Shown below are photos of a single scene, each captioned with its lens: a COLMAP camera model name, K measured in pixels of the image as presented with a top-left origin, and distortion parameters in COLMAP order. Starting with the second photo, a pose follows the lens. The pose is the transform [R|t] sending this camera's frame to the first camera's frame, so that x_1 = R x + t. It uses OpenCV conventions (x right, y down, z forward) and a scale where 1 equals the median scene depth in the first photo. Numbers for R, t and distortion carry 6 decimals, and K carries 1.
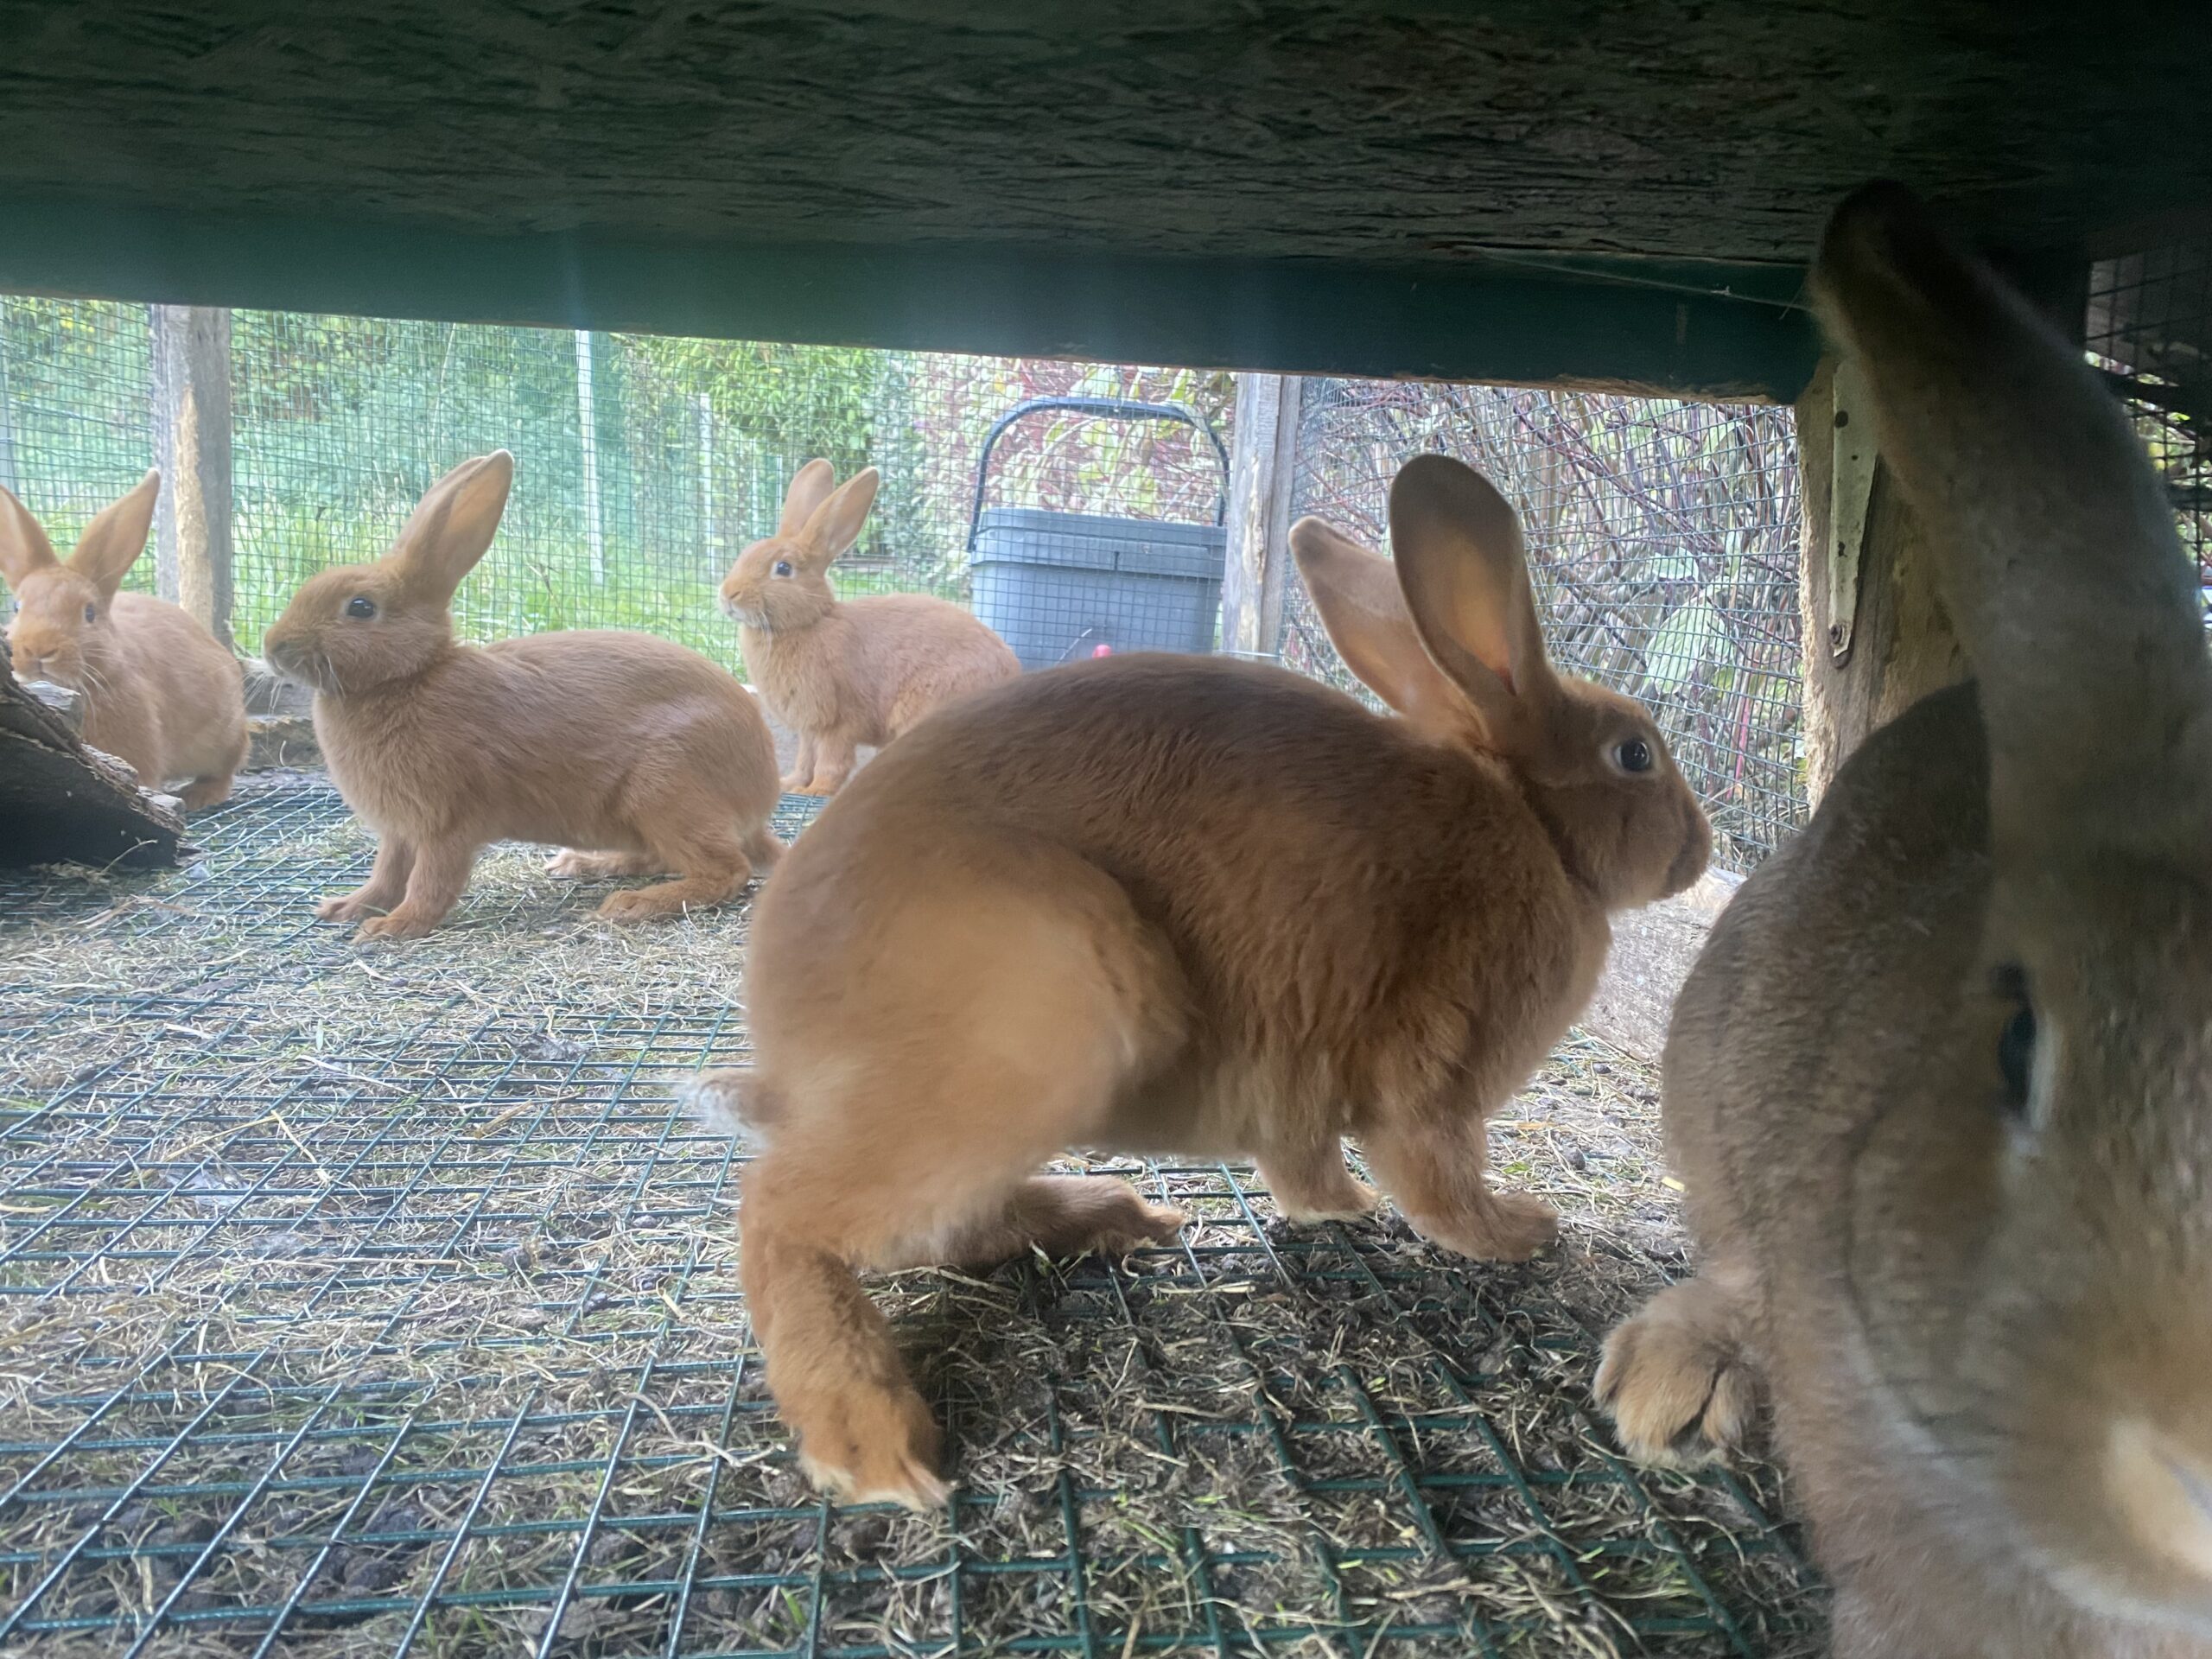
lens RADIAL K [[1664.8, 0, 1125.2], [0, 1664.8, 823.0], [0, 0, 1]] dist [0.009007, -0.008327]
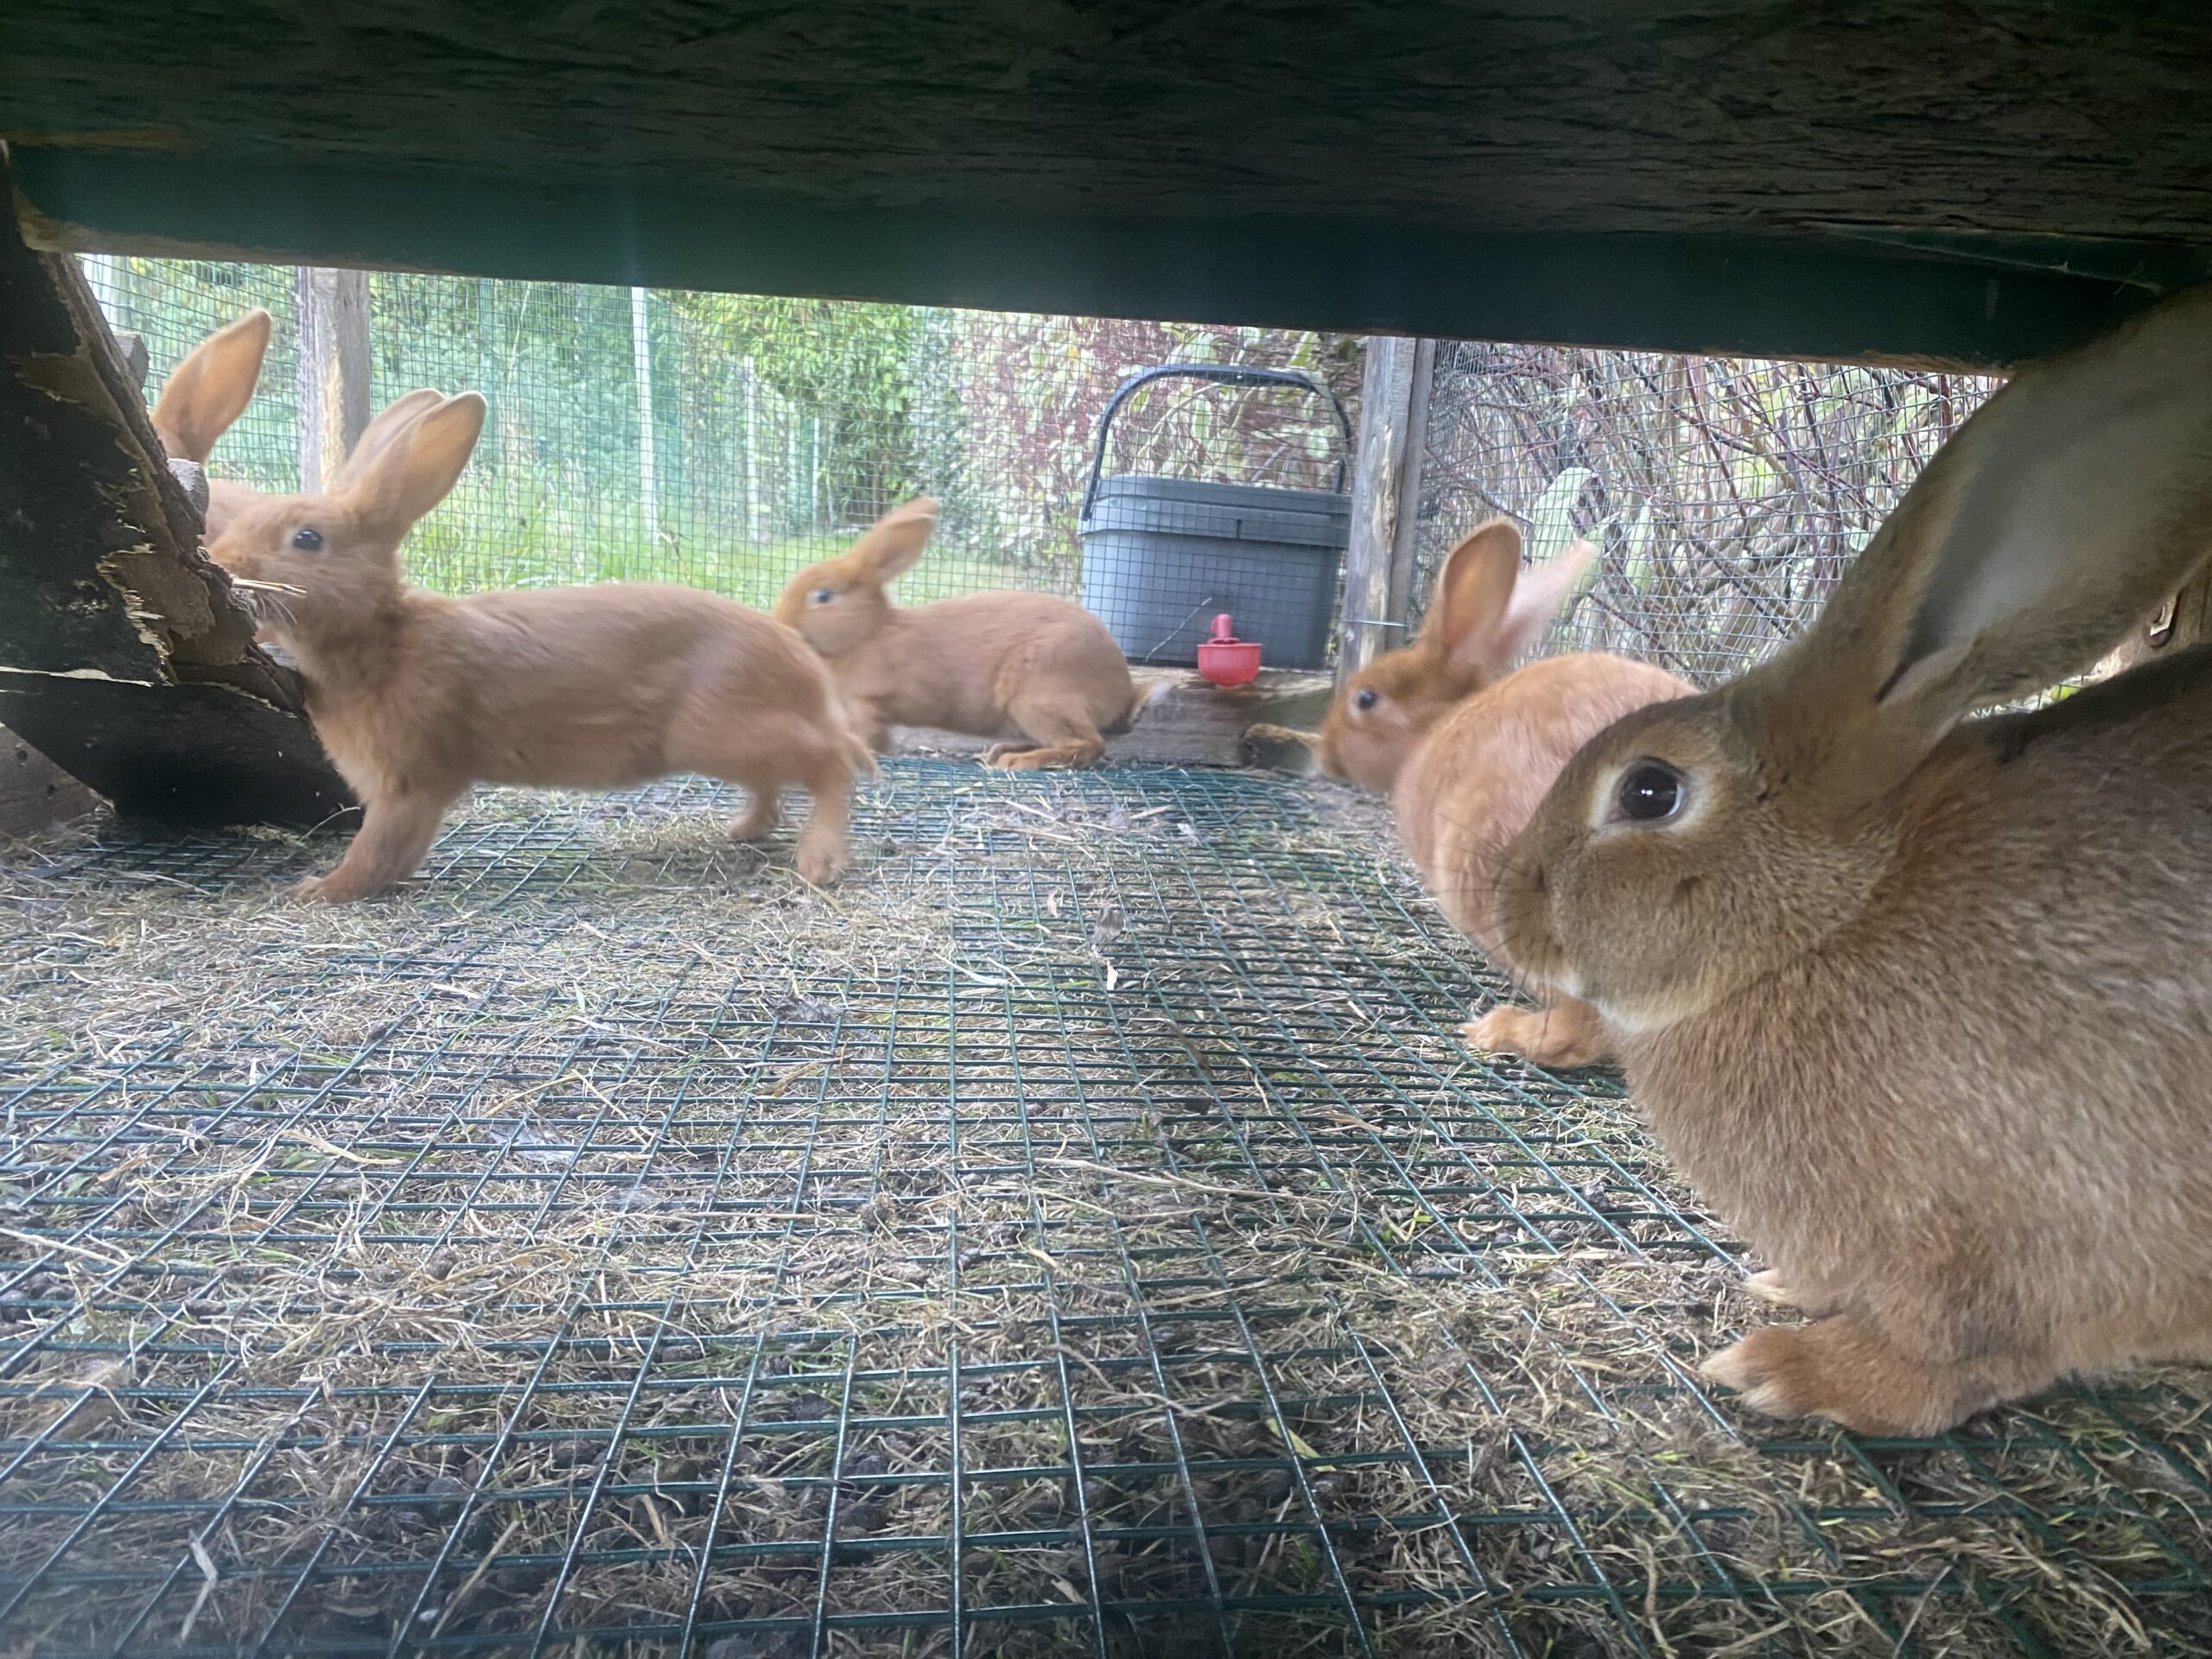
lens RADIAL K [[1664.8, 0, 1100.3], [0, 1664.8, 833.6], [0, 0, 1]] dist [0.009007, -0.008327]
pose [[0.999704, 0.007761, -0.023061, -0.155517], [-0.007136, 0.999608, 0.027075, -0.002606], [0.023262, -0.026902, 0.999367, -0.014794]]
